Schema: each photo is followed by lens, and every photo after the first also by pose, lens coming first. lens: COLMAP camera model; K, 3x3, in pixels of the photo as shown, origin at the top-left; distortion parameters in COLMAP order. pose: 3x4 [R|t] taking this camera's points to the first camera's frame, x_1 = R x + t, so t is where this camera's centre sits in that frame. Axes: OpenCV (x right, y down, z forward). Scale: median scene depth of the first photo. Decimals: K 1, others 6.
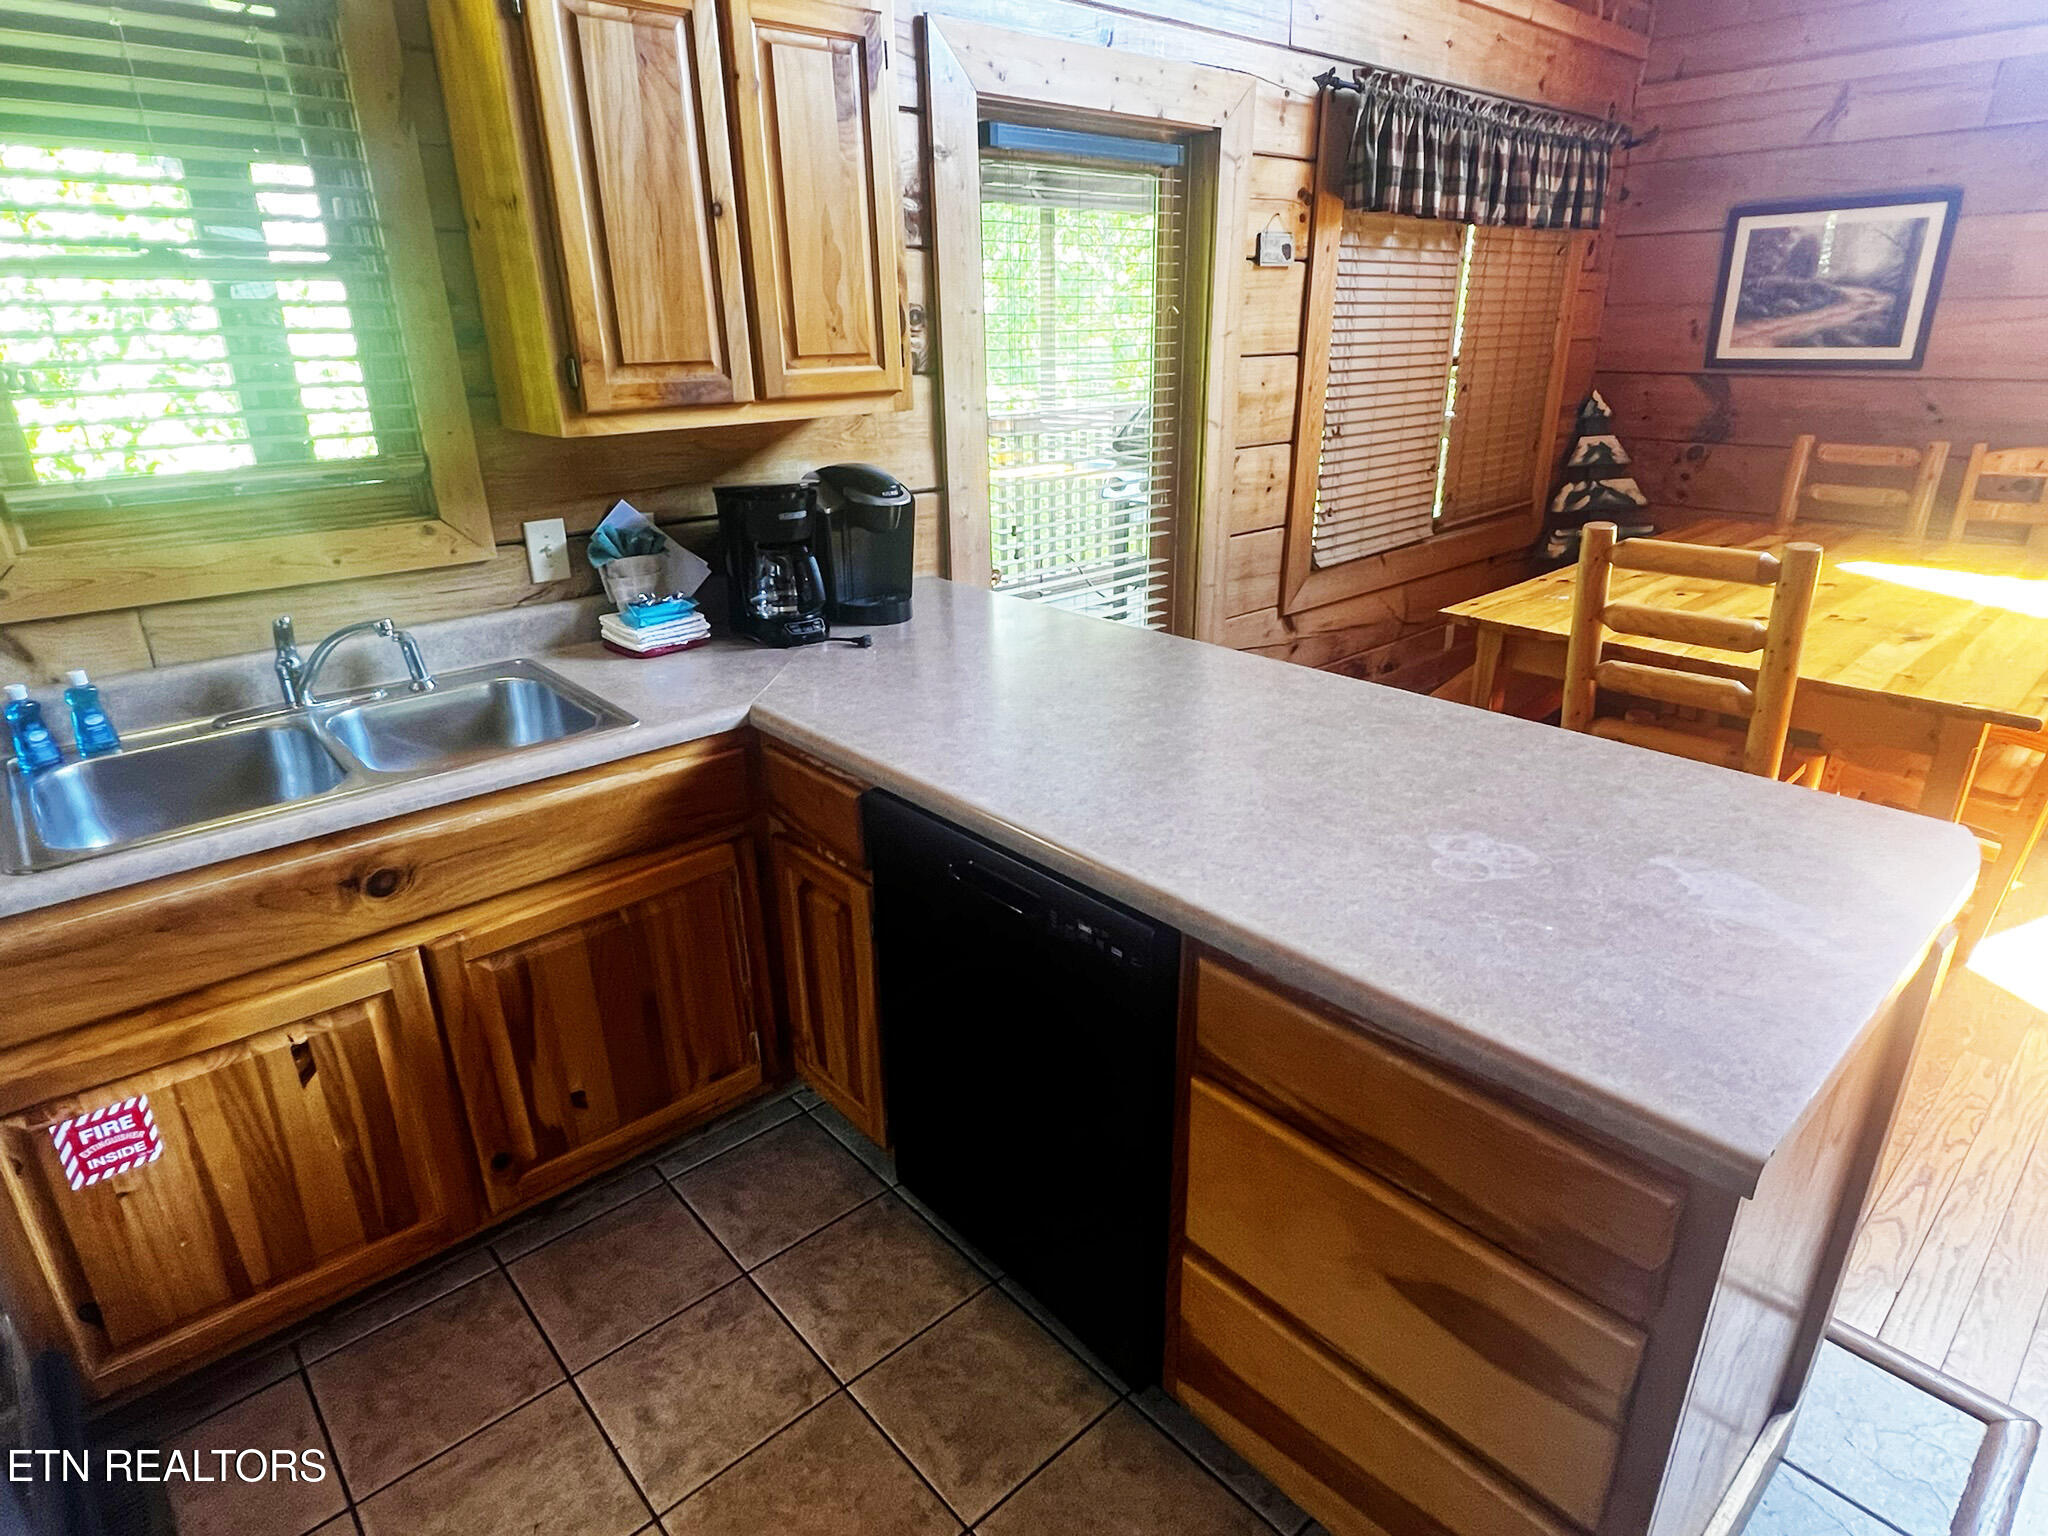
lens RADIAL K [[1137.3, 0, 1035.3], [0, 1137.3, 775.8], [0, 0, 1]] dist [-0.000882, -0.000867]
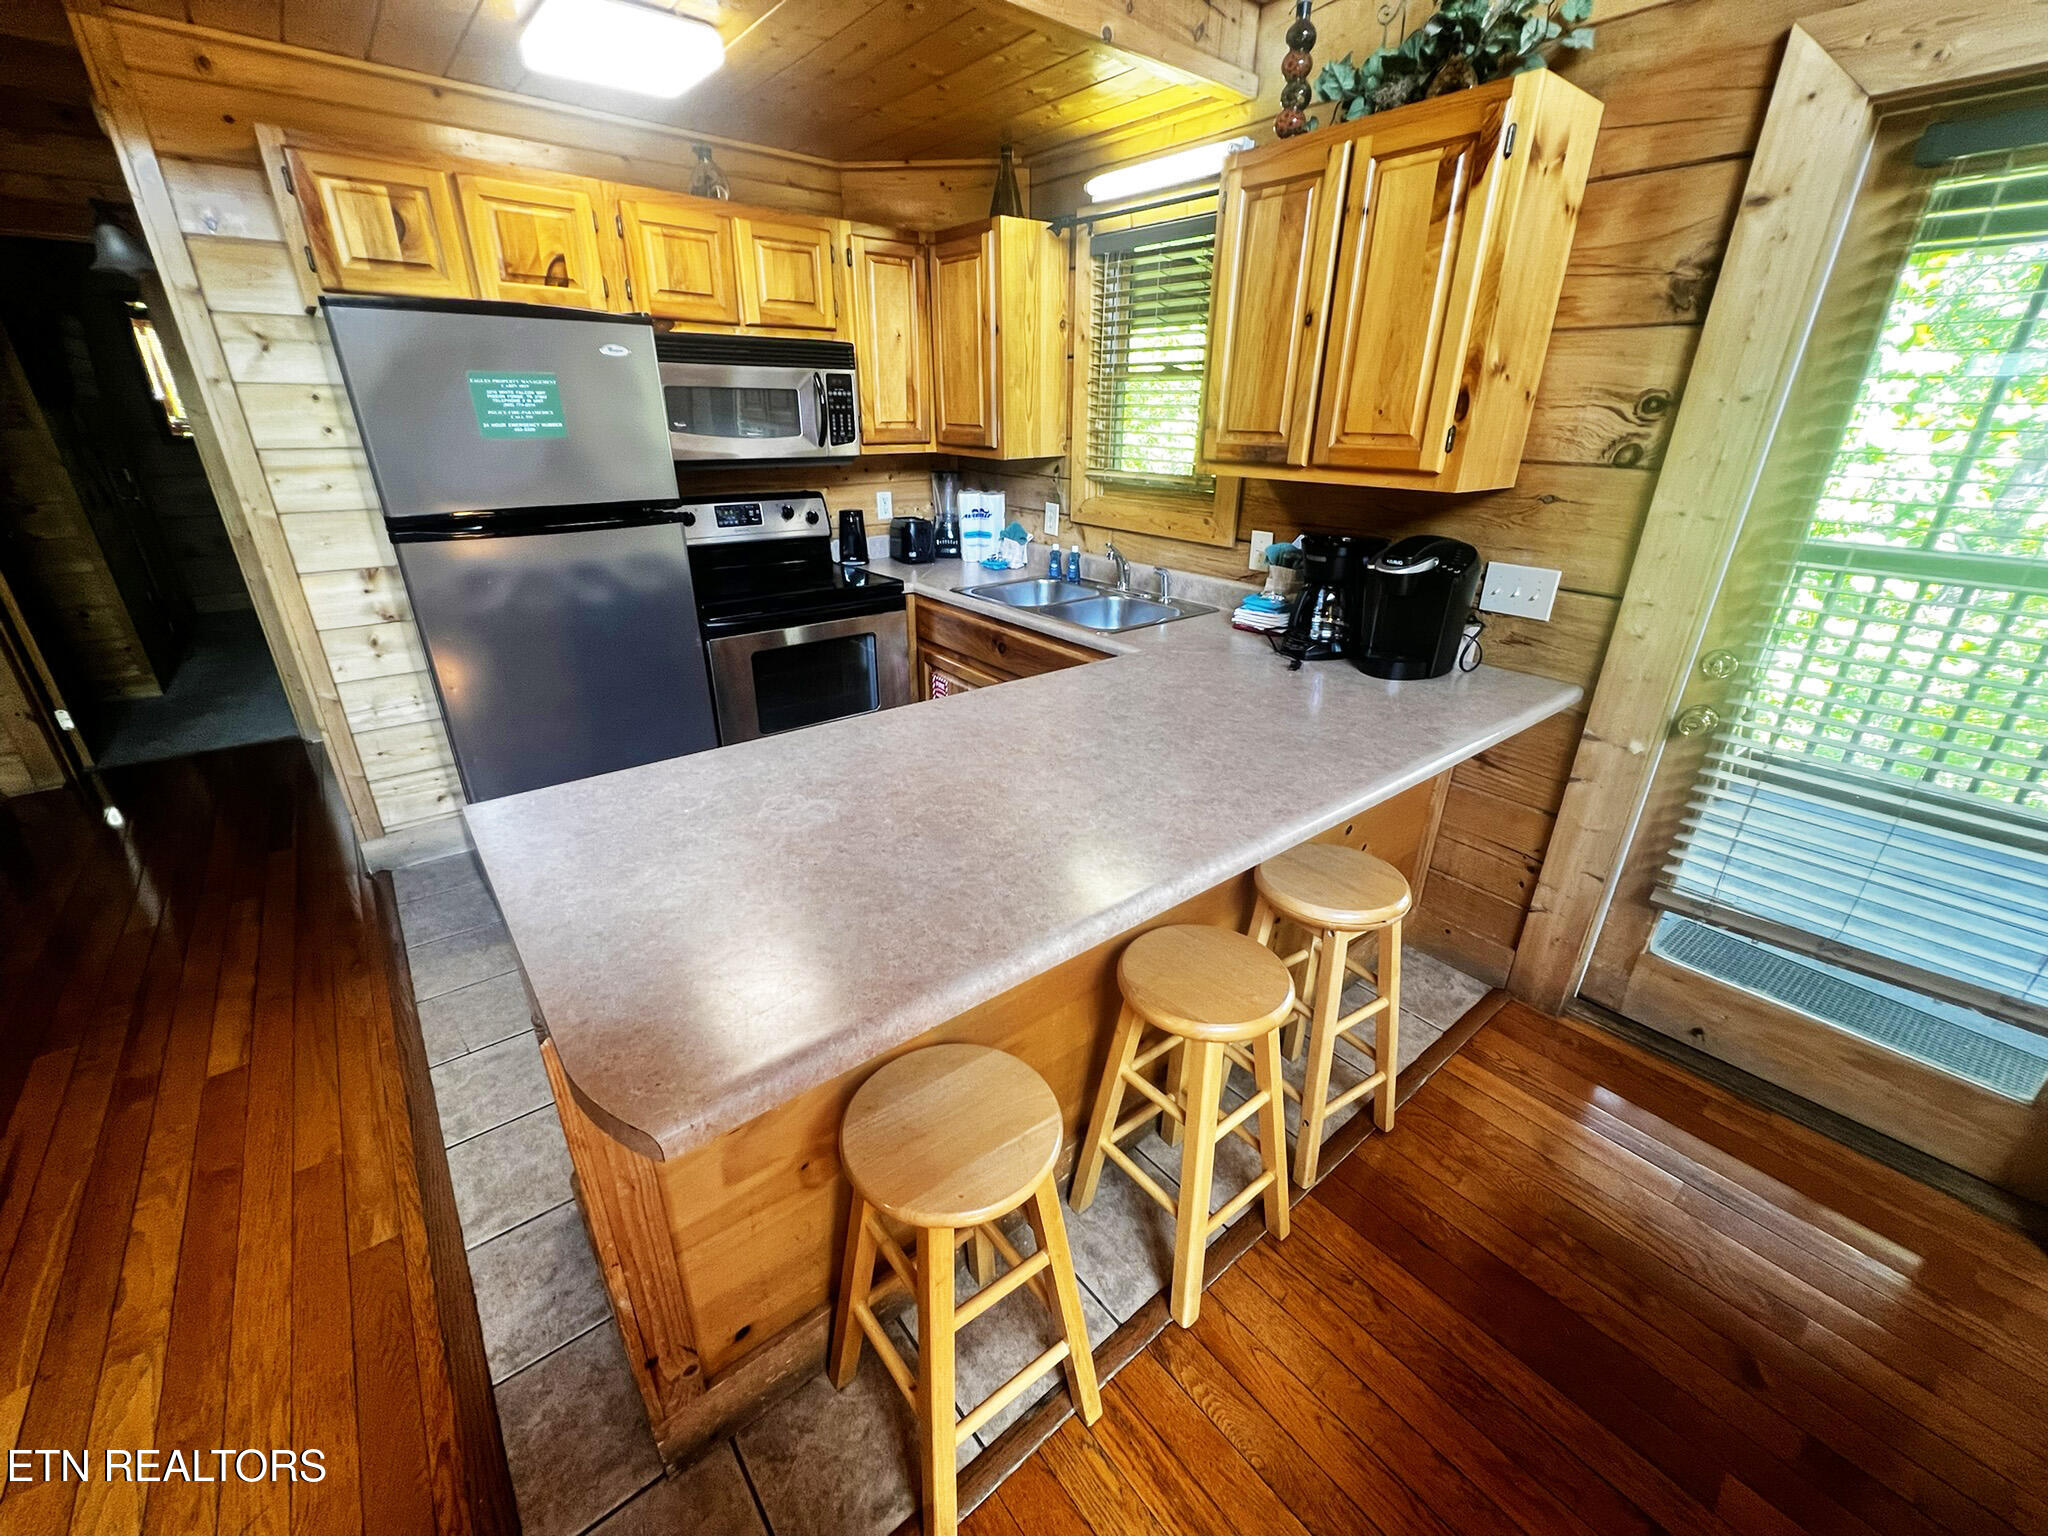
lens RADIAL K [[822.3, 0, 1026.3], [0, 822.3, 772.2], [0, 0, 1]] dist [-0.002833, 0.001037]
pose [[-0.057095, 0.413320, -0.908794, 0.865945], [-0.382012, 0.831962, 0.402377, -0.320455], [0.922392, 0.370144, 0.110392, 0.795831]]
